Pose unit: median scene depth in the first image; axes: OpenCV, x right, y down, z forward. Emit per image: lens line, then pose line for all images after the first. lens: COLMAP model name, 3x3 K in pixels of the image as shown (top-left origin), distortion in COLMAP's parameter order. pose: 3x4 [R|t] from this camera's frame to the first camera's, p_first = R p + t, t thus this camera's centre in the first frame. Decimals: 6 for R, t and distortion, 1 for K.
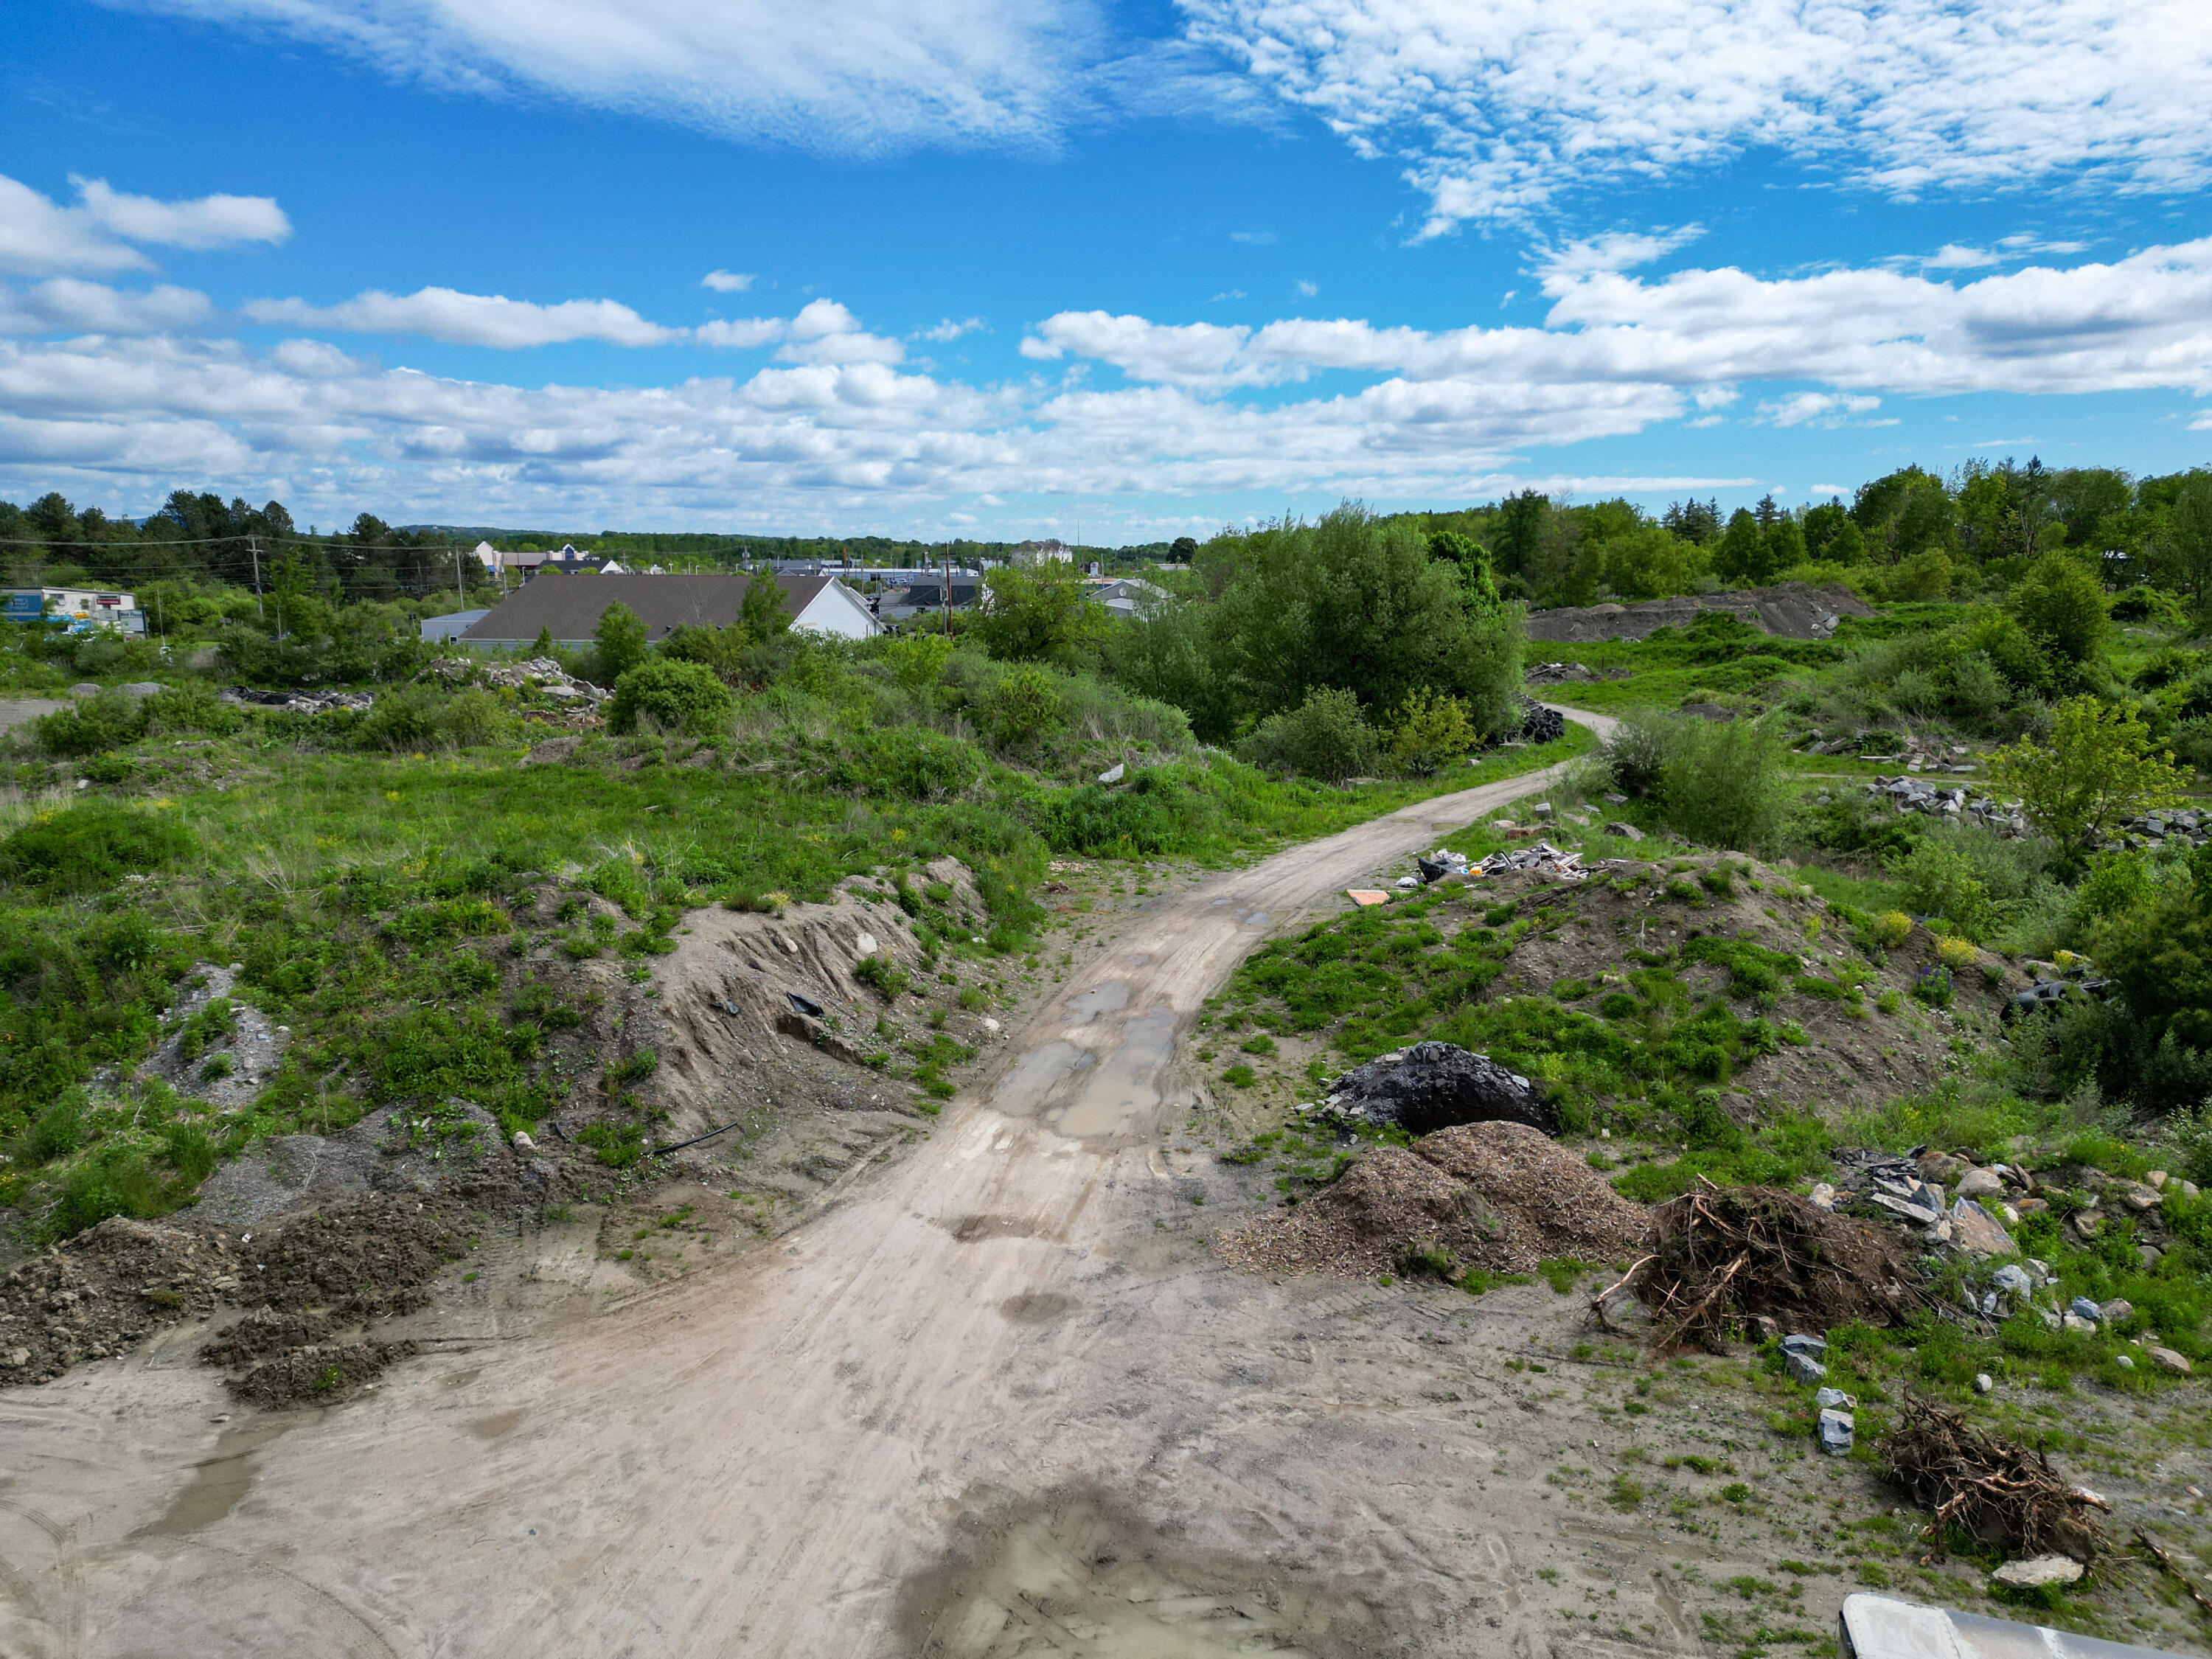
lens RADIAL K [[1566.4, 0, 1099.0], [0, 1566.4, 817.2], [0, 0, 1]] dist [0.096027, -0.083808]
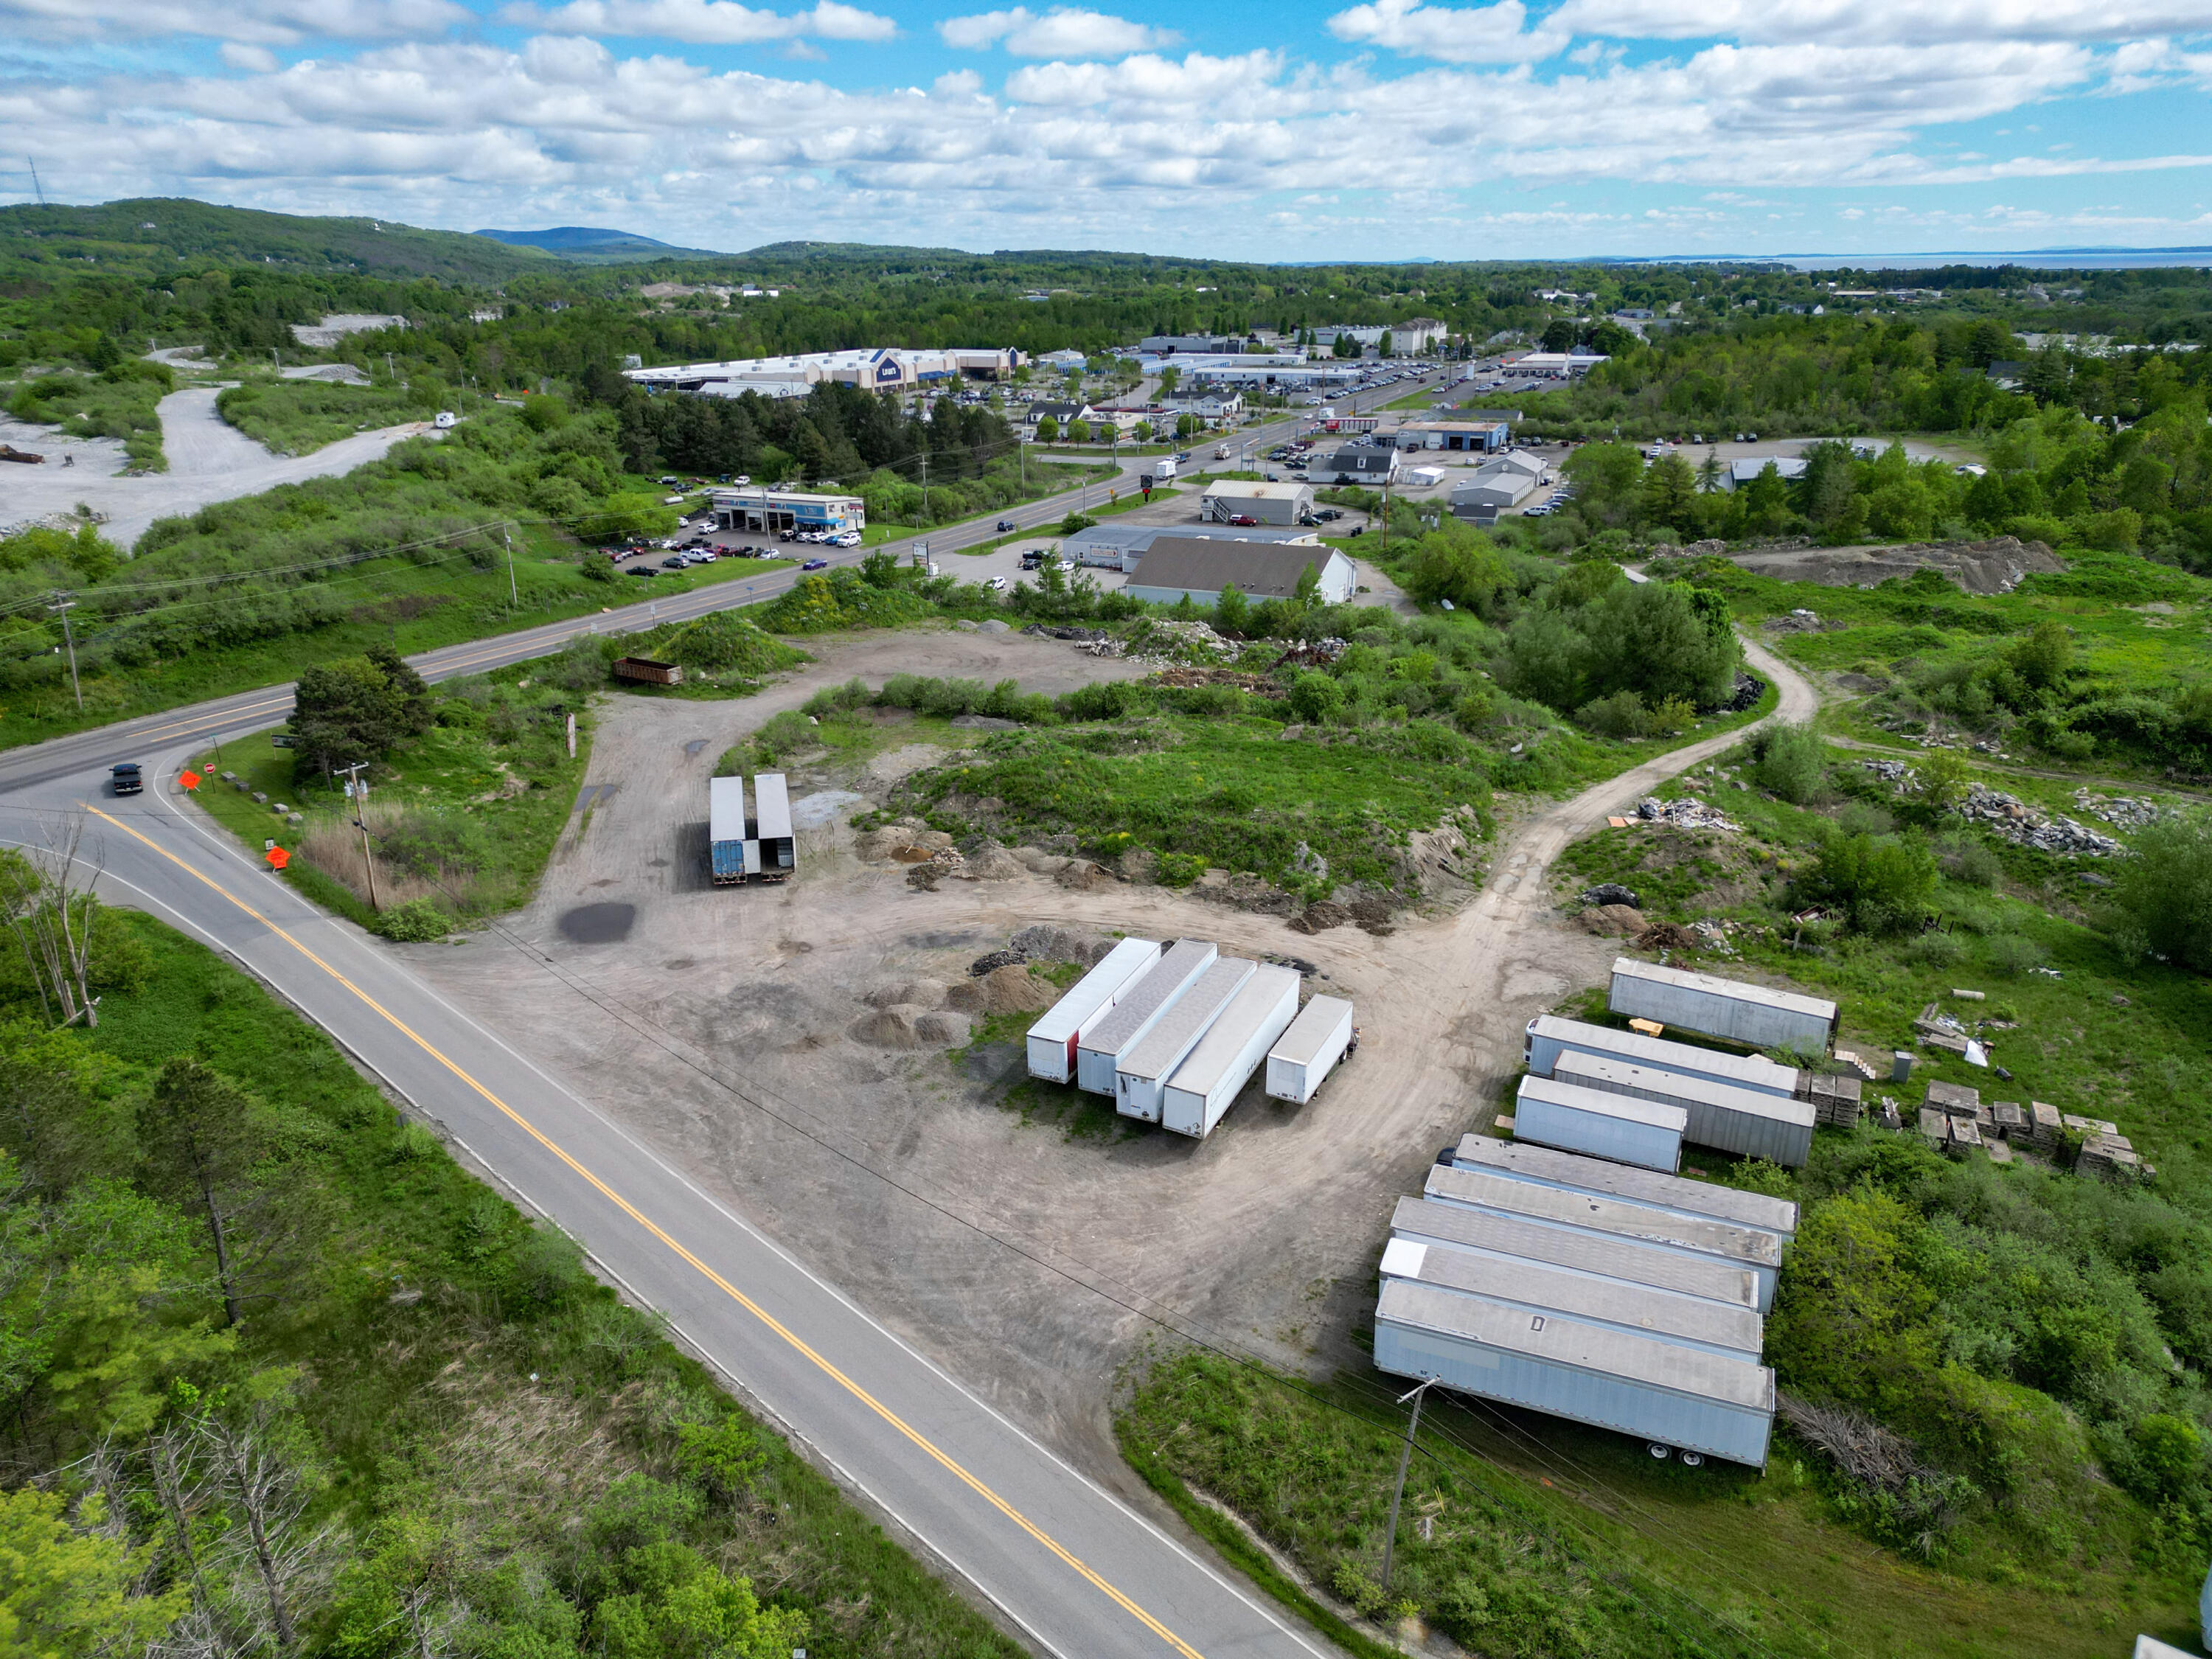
lens RADIAL K [[1566.4, 0, 1099.0], [0, 1566.4, 817.2], [0, 0, 1]] dist [0.096027, -0.083808]
pose [[0.977504, 0.067567, -0.199801, -0.224365], [-0.032265, 0.984053, 0.174926, -0.572761], [0.208434, -0.164544, 0.964096, -2.608592]]
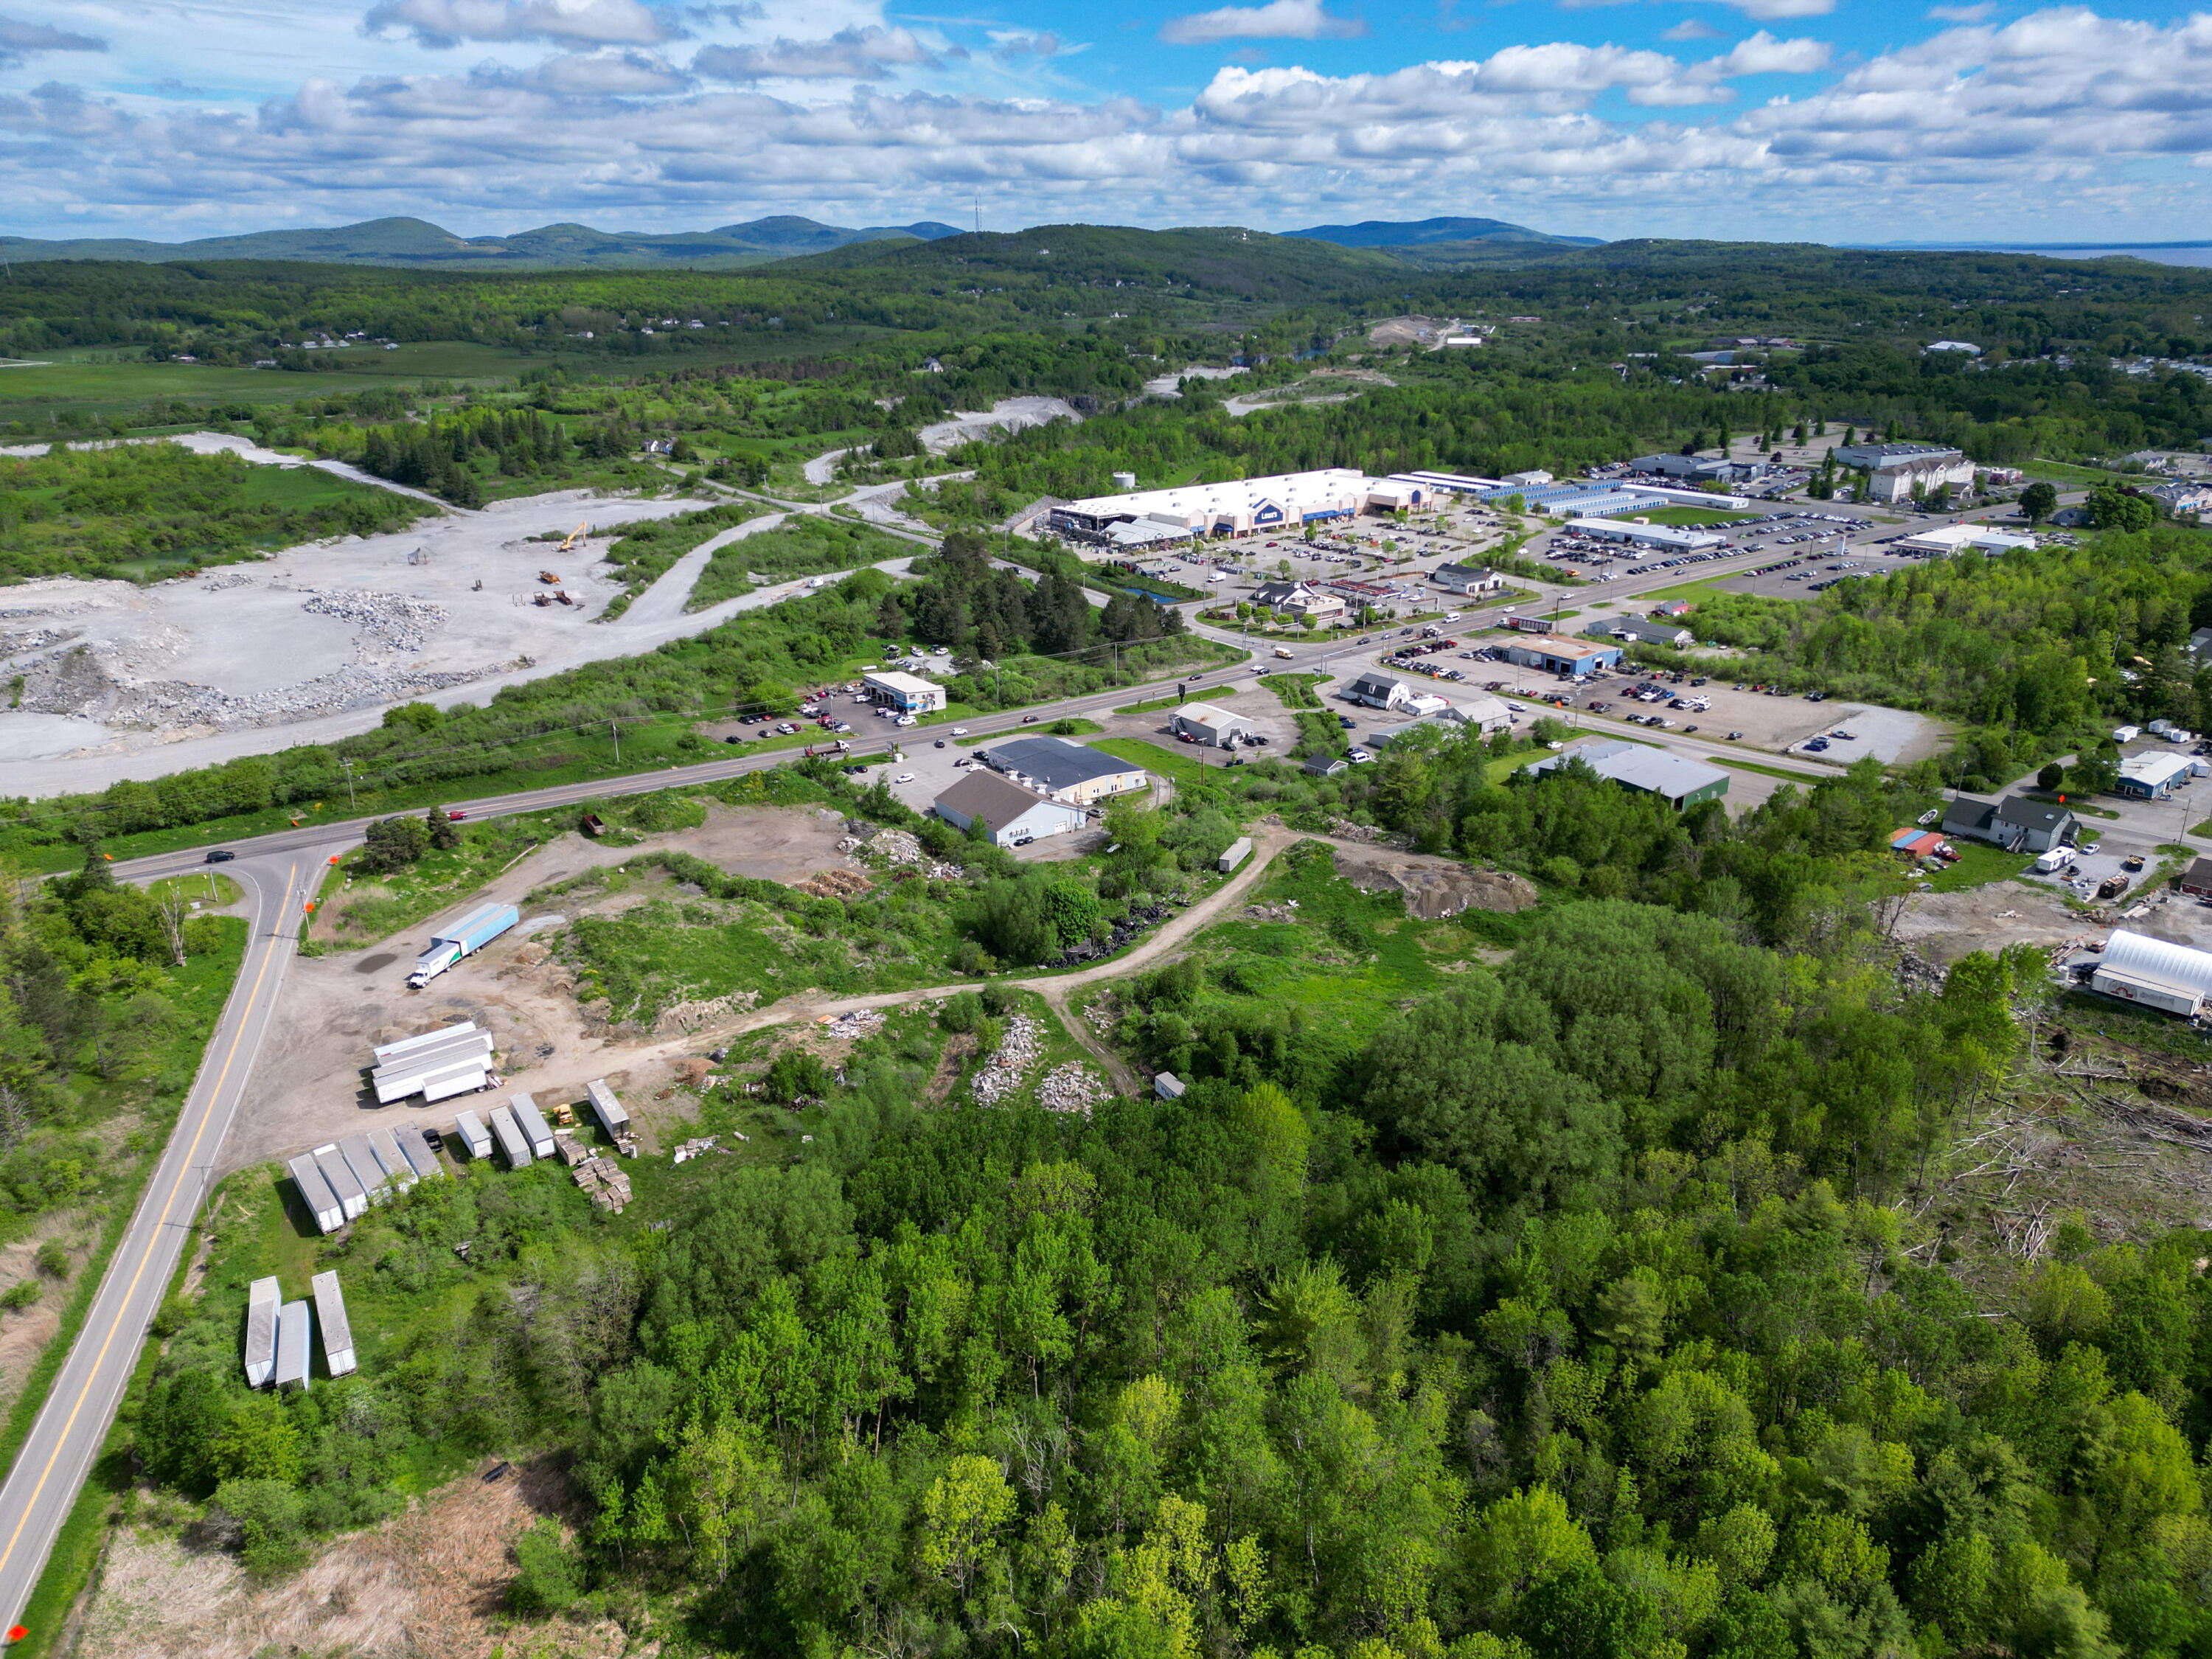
lens RADIAL K [[1566.4, 0, 1099.0], [0, 1566.4, 817.2], [0, 0, 1]] dist [0.096027, -0.083808]
pose [[0.743323, 0.231368, -0.627647, 5.542746], [-0.111455, 0.968001, 0.224835, -2.612447], [0.659582, -0.097171, 0.745325, -3.133842]]
